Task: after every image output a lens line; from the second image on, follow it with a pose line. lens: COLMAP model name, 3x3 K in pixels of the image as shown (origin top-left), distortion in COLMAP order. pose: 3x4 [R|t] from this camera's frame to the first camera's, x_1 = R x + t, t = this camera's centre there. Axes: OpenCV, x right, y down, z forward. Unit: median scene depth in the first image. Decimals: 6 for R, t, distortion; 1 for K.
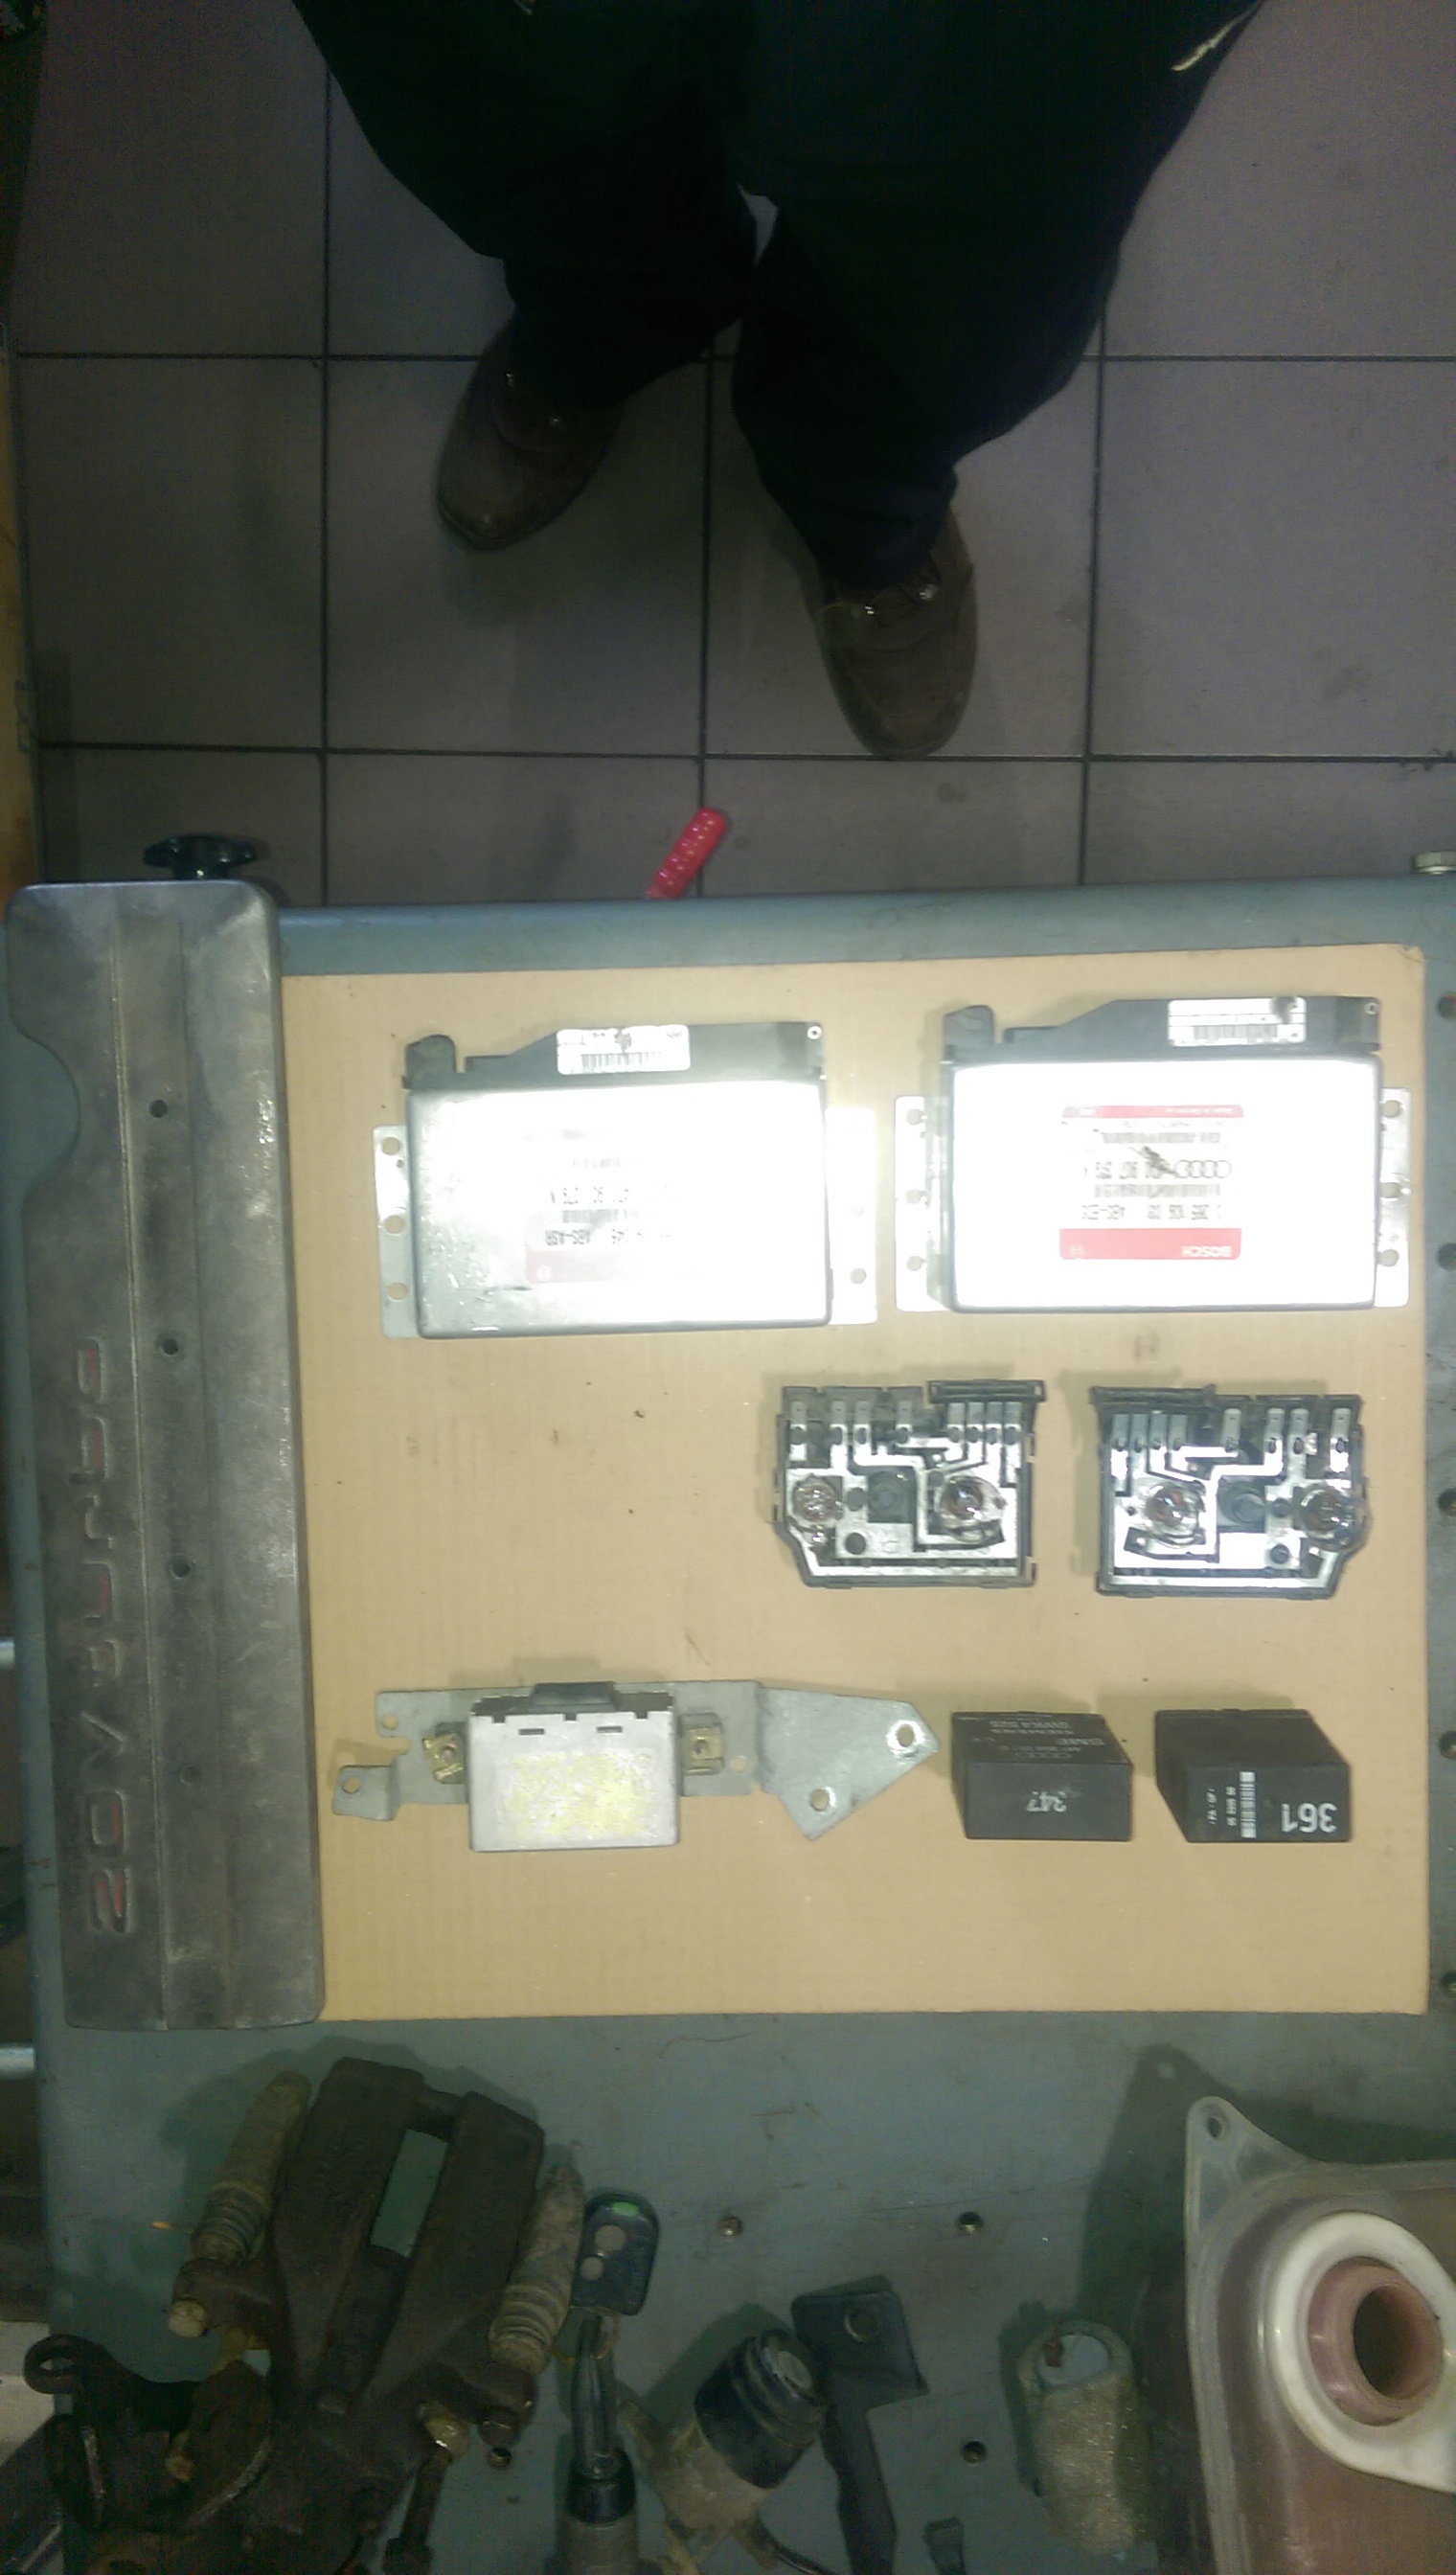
lens RADIAL K [[1736.3, 0, 728.0], [0, 1736.3, 1287.5], [0, 0, 1]] dist [0.078078, -0.110383]
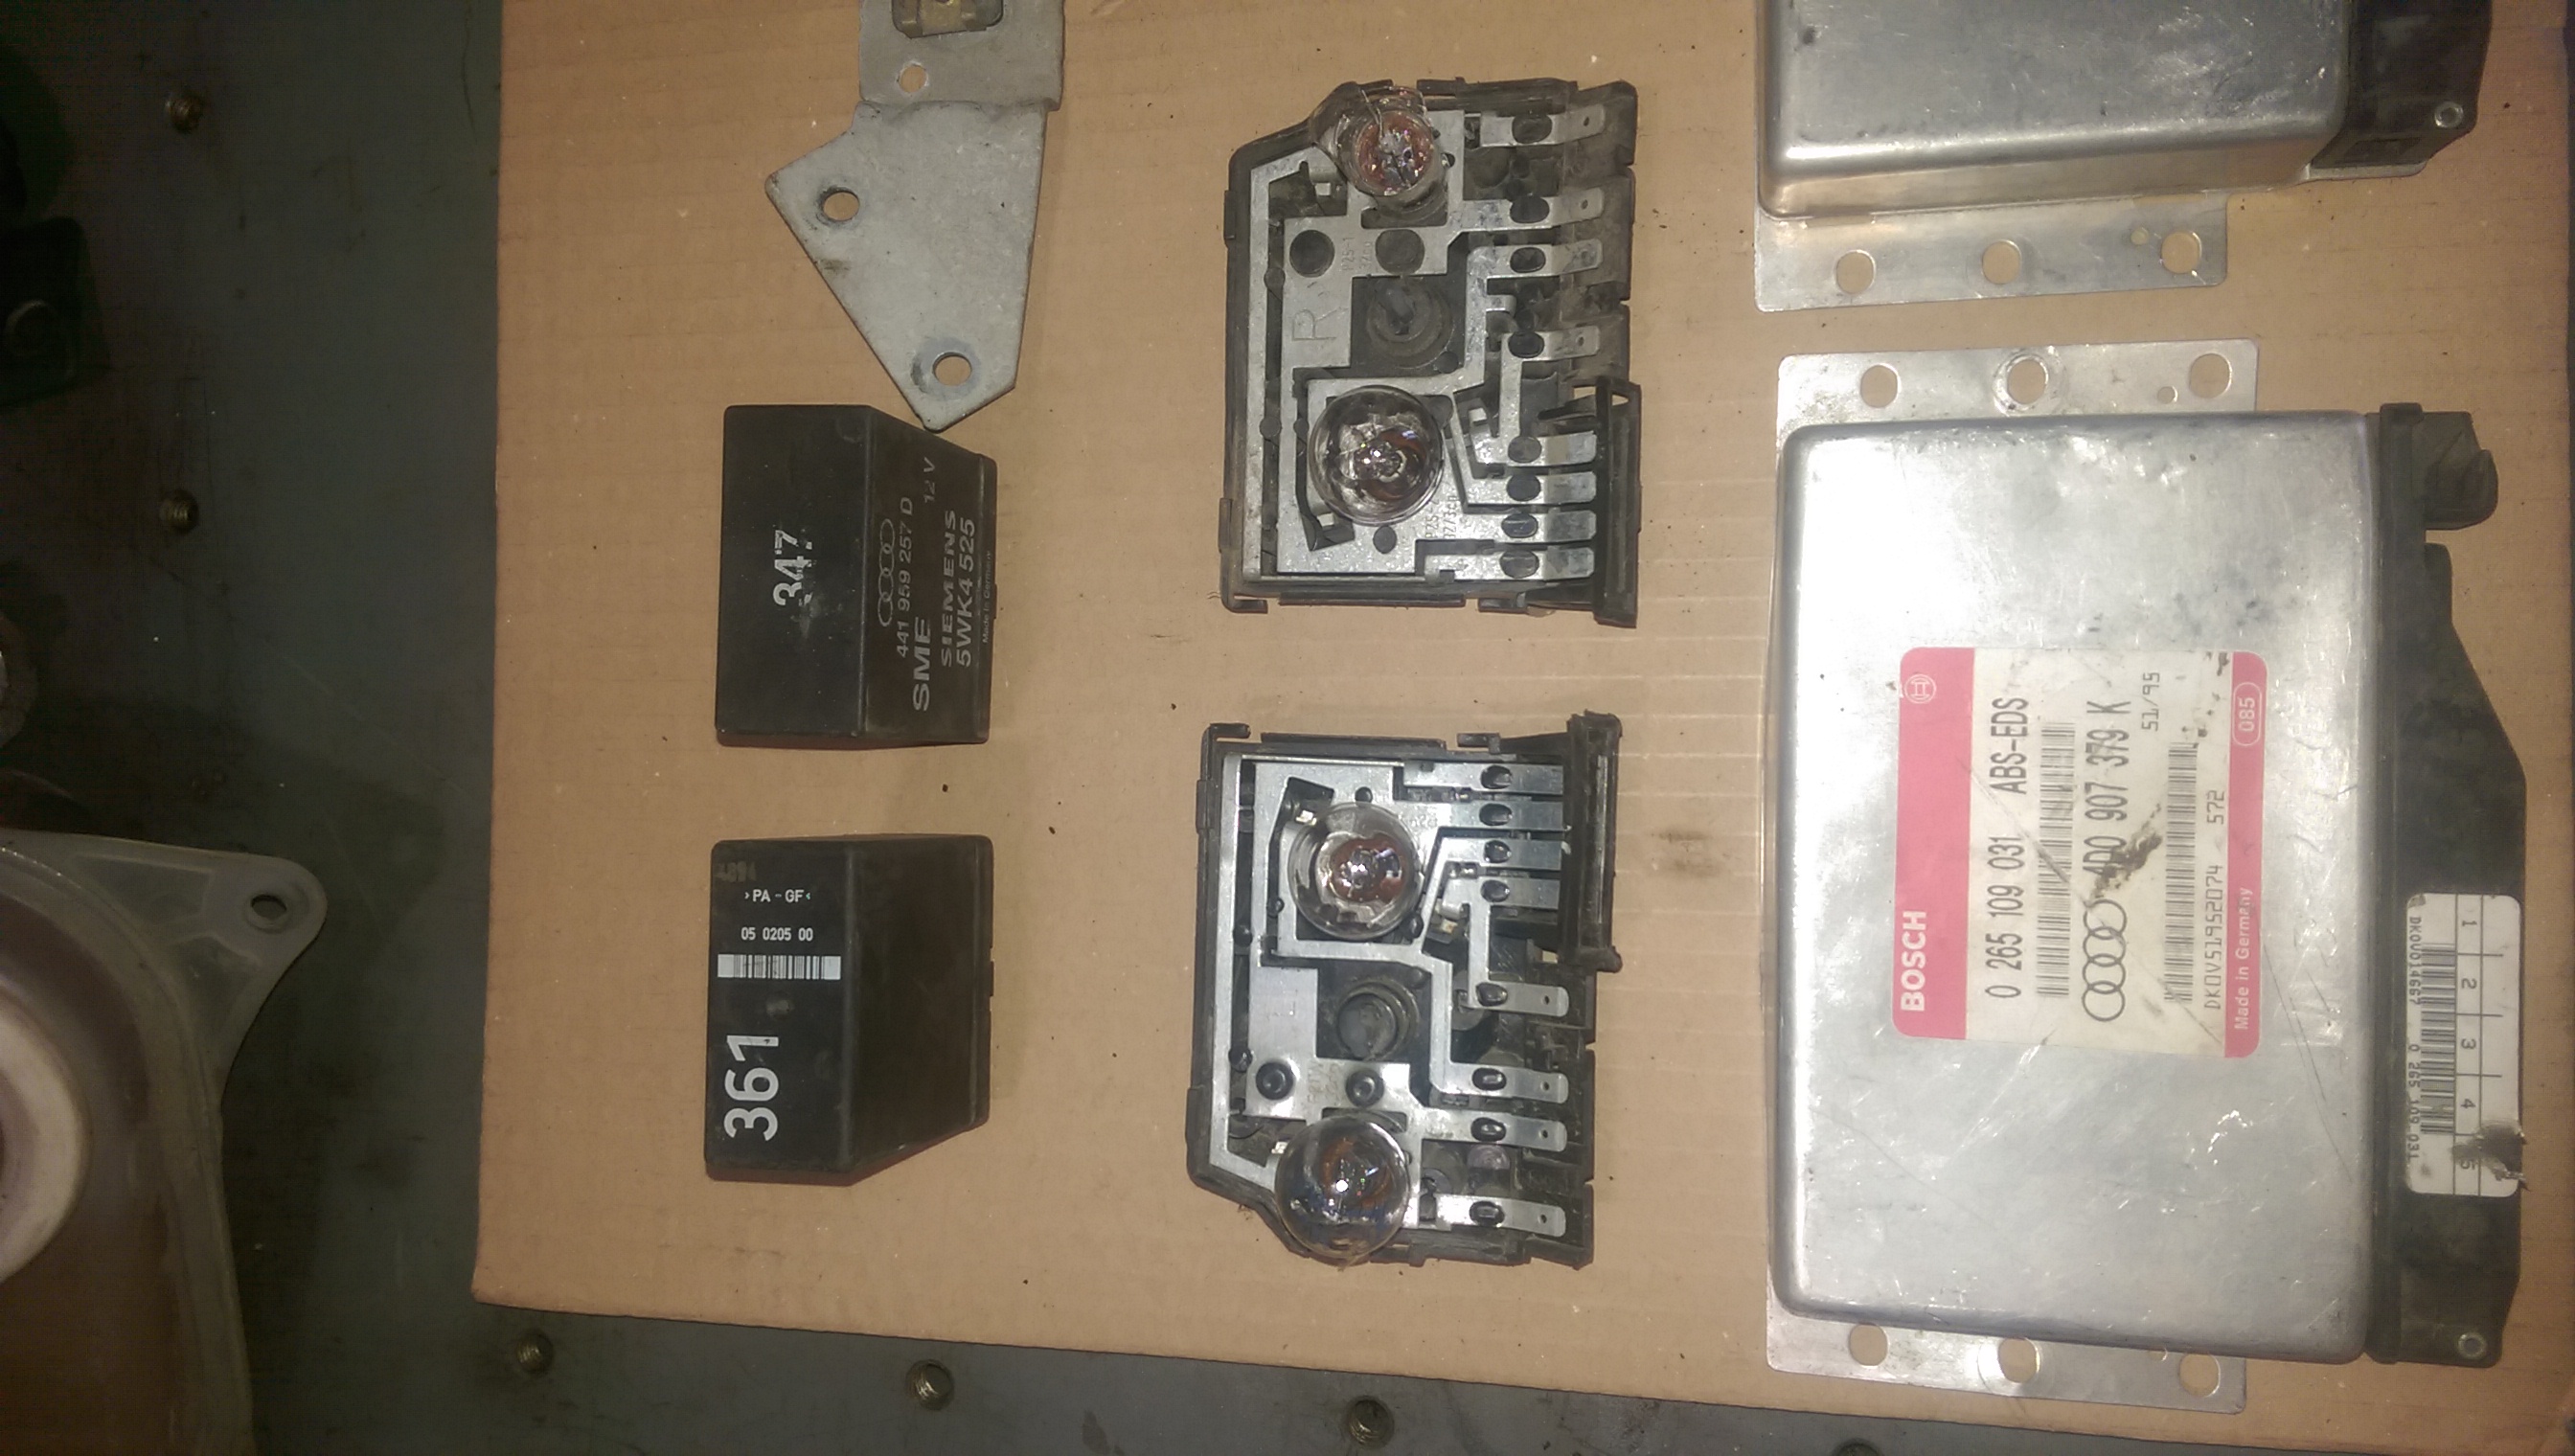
lens RADIAL K [[1714.4, 0, 1301.6], [0, 1714.4, 738.9], [0, 0, 1]] dist [0.079651, -0.110234]
pose [[-0.023099, 0.999476, 0.022675, 0.203525], [-0.988060, -0.026279, 0.151811, 0.071208], [0.152327, -0.018898, 0.988149, 0.506191]]
